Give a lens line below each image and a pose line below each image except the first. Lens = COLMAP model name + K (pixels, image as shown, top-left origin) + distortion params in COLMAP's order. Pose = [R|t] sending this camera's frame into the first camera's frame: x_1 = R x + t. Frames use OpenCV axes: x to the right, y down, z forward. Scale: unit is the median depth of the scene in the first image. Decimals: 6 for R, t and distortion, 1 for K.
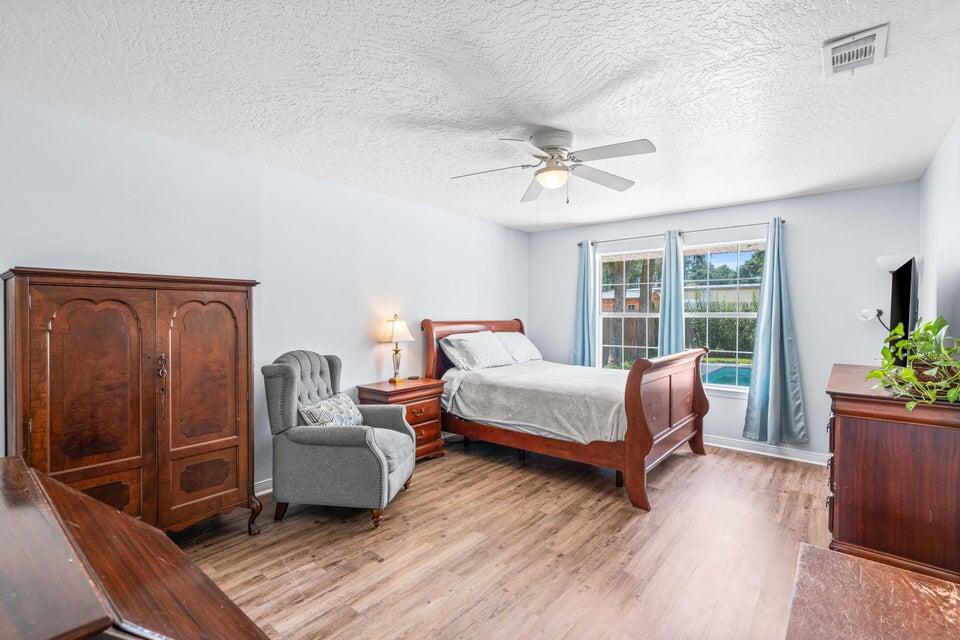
lens RADIAL K [[434.6, 0, 478.7], [0, 434.6, 317.5], [0, 0, 1]] dist [0.001131, 0.000468]
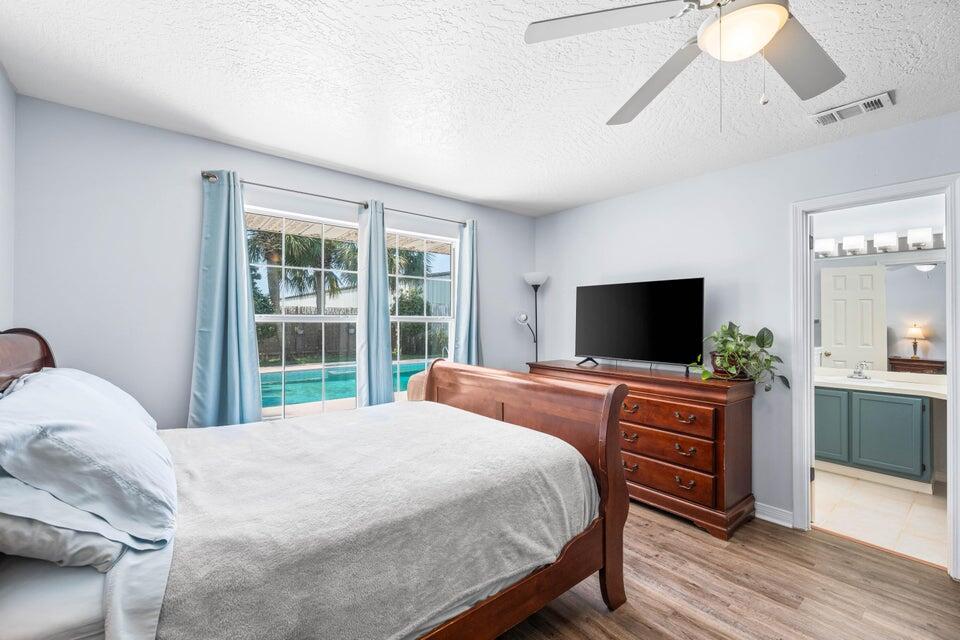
lens RADIAL K [[410.4, 0, 477.2], [0, 410.4, 324.0], [0, 0, 1]] dist [-0.000698, -0.000071]
pose [[0.199396, -0.010041, 0.979868, -0.169571], [0.000797, 0.999949, 0.010084, -0.003867], [-0.979919, -0.001229, 0.199394, 0.631141]]
